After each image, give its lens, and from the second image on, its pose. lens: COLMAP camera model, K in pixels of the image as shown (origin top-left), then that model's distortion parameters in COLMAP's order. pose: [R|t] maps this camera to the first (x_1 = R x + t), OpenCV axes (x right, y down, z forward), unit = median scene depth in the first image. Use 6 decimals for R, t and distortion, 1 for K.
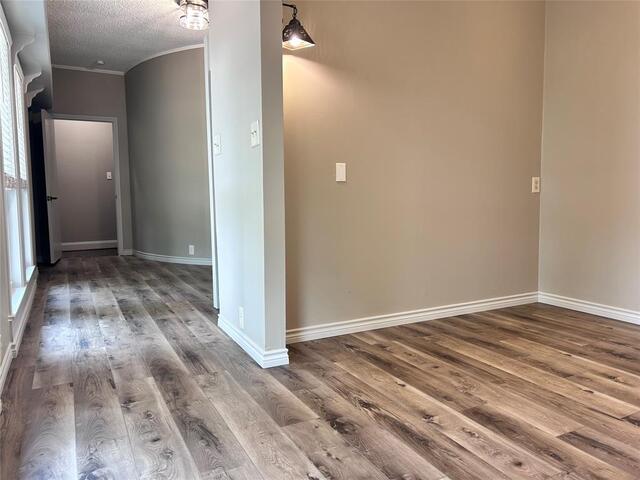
lens RADIAL K [[485.5, 0, 319.0], [0, 485.5, 238.8], [0, 0, 1]] dist [0.048185, -0.039841]
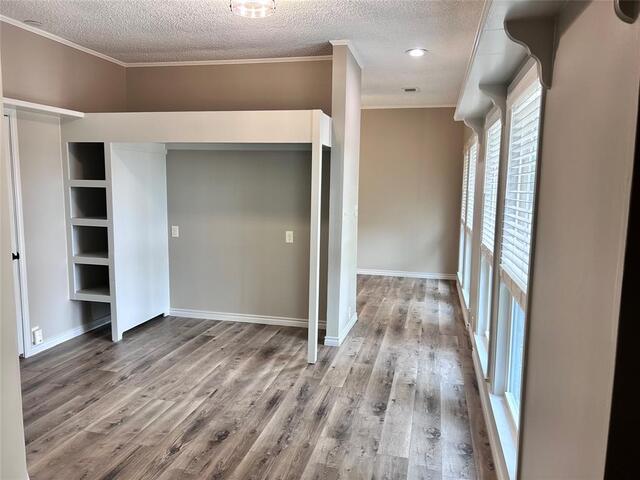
lens RADIAL K [[485.5, 0, 319.3], [0, 485.5, 240.9], [0, 0, 1]] dist [0.048185, -0.039841]
pose [[-0.756317, -0.087493, 0.648329, -1.276293], [0.045477, 0.981588, 0.185518, -0.448460], [-0.652623, 0.169794, -0.738412, 2.506691]]
